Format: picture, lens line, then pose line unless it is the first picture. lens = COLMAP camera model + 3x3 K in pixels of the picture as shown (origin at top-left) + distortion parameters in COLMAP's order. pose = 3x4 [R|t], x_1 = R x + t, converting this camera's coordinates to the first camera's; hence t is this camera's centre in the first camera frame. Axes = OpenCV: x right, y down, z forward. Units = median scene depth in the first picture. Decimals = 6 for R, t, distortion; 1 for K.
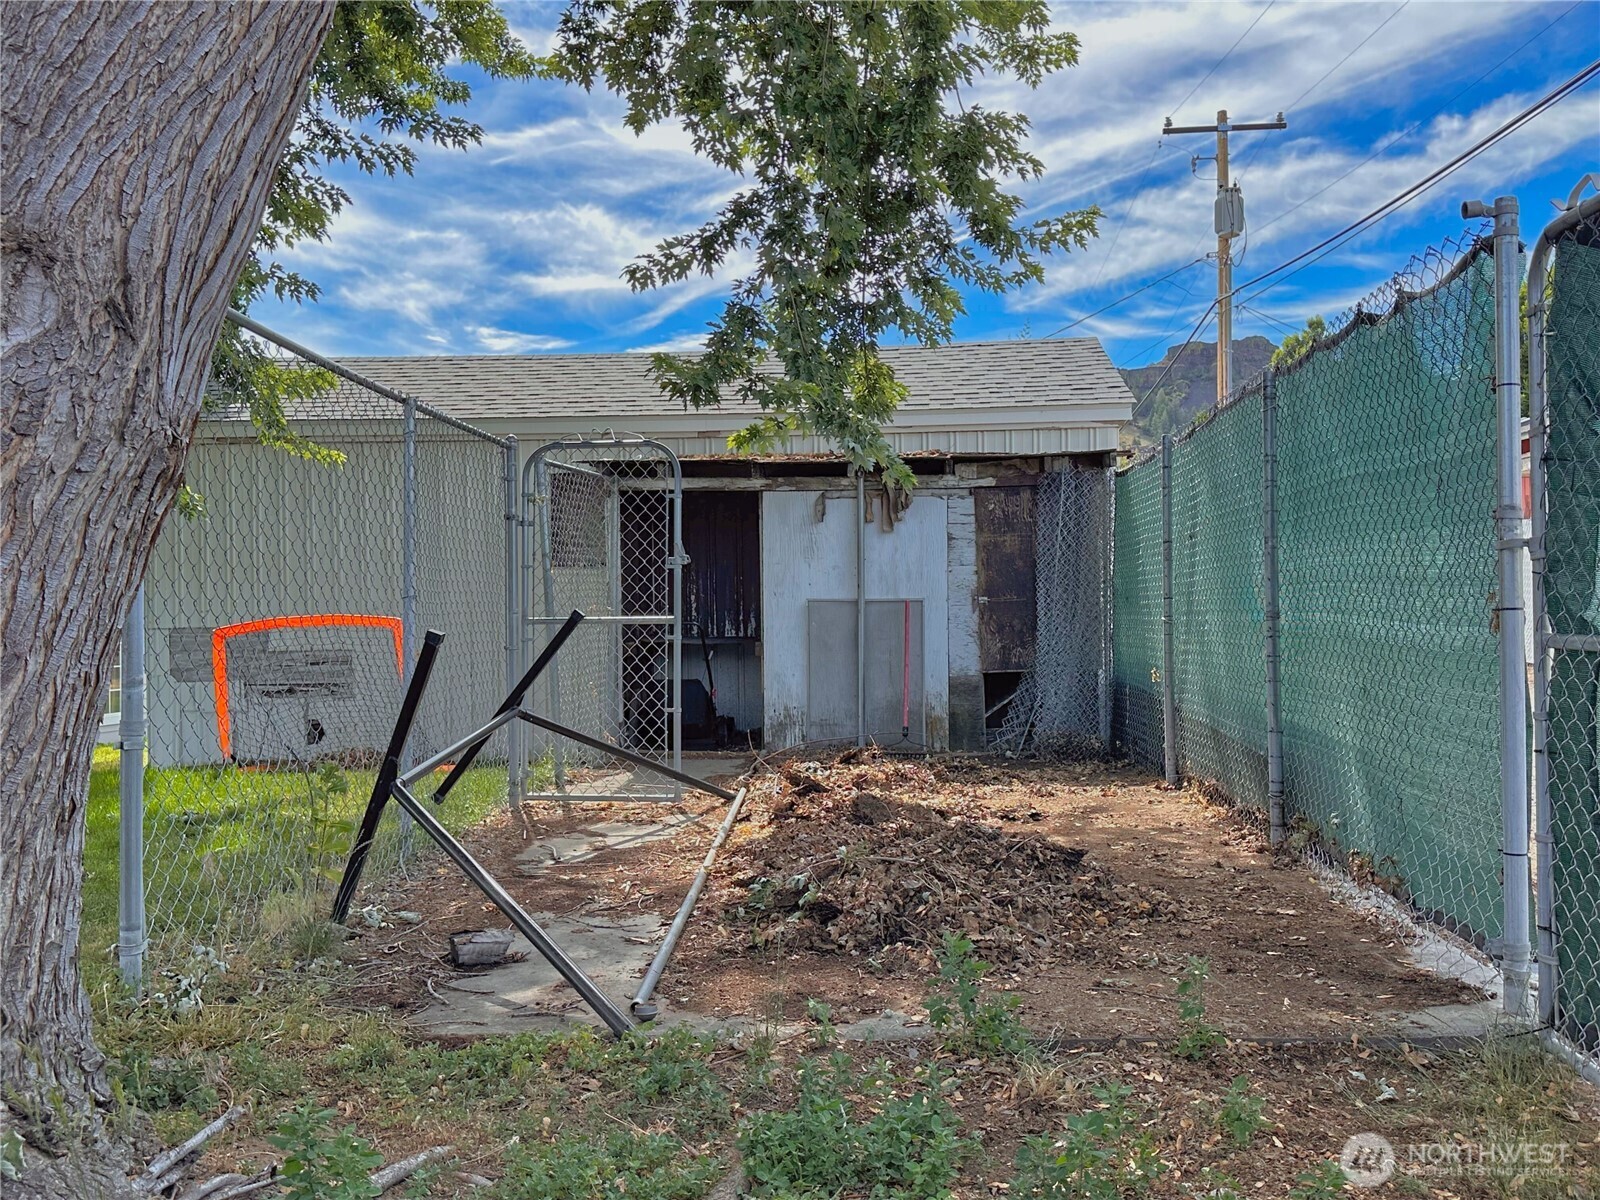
lens RADIAL K [[1406.6, 0, 798.2], [0, 1406.6, 600.2], [0, 0, 1]] dist [0.100772, 0.001277]
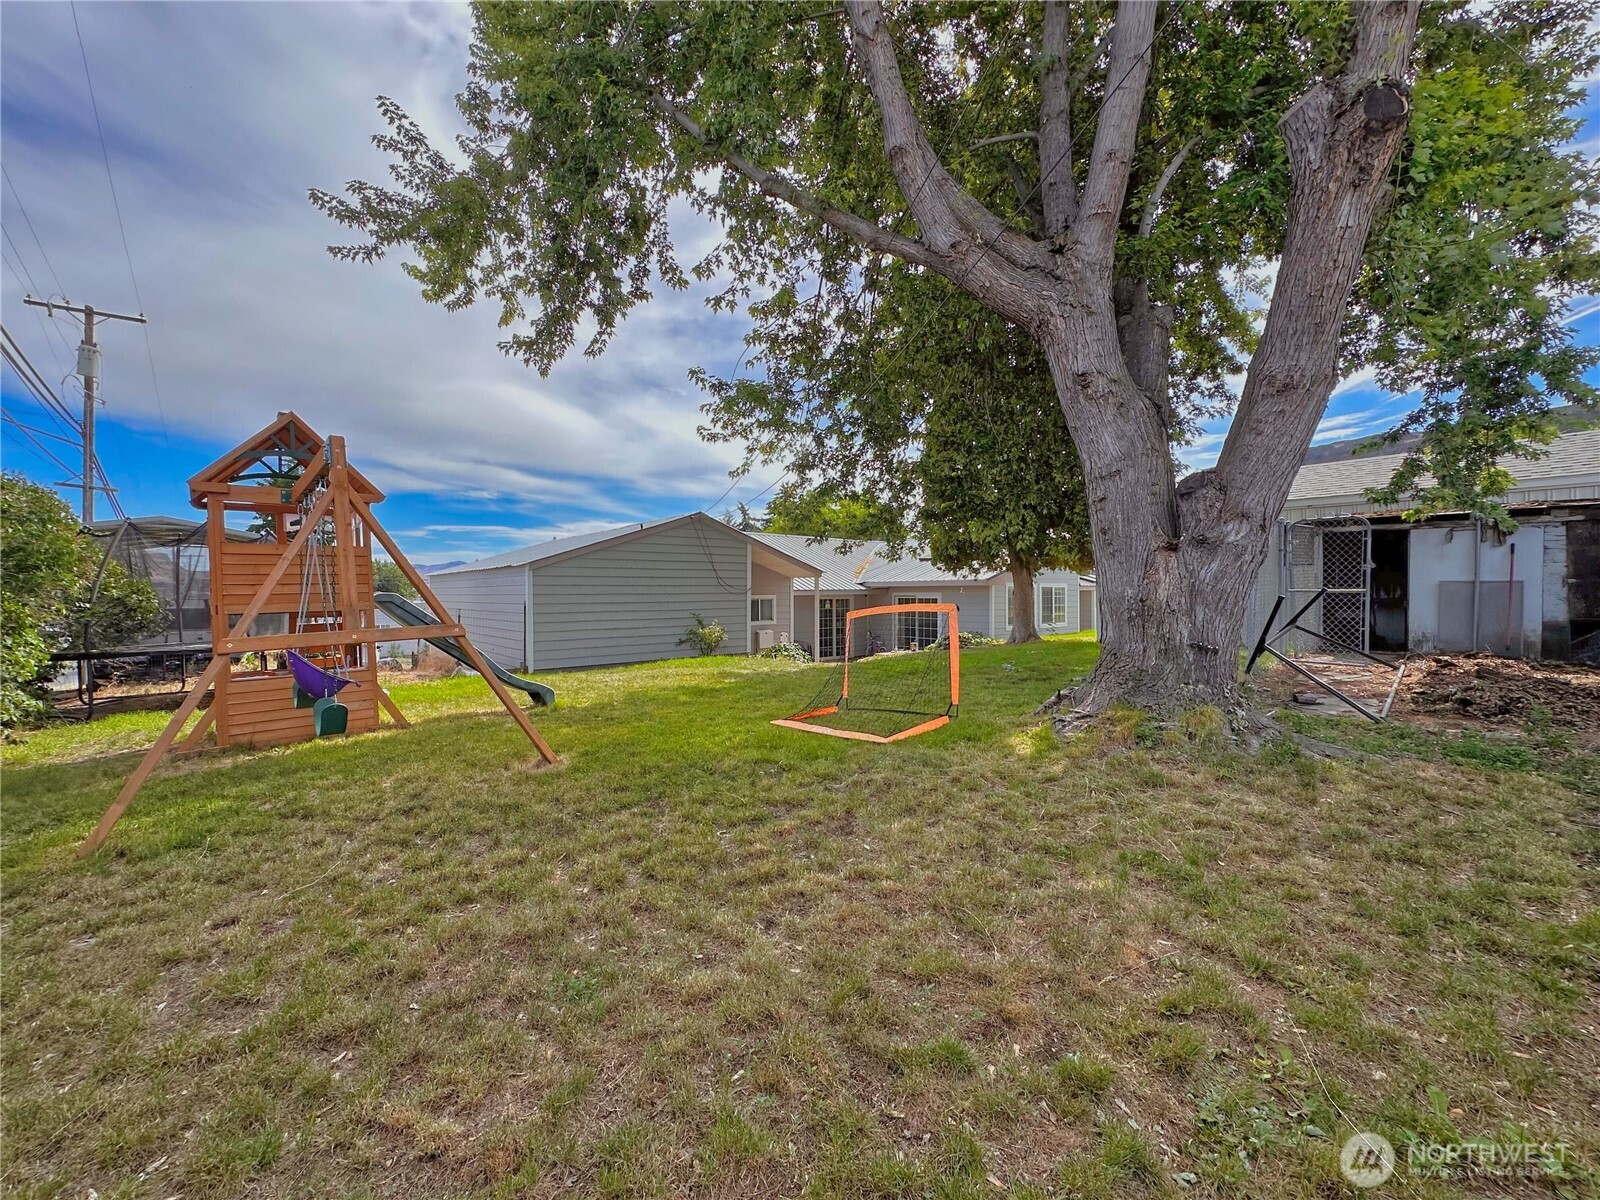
lens RADIAL K [[644.1, 0, 800.7], [0, 644.1, 603.3], [0, 0, 1]] dist [0.000379, 0.000121]
pose [[0.730176, 0.020224, -0.682959, -0.041769], [0.007317, 0.999273, 0.037413, -0.012938], [0.683220, -0.032315, 0.729498, -0.436778]]
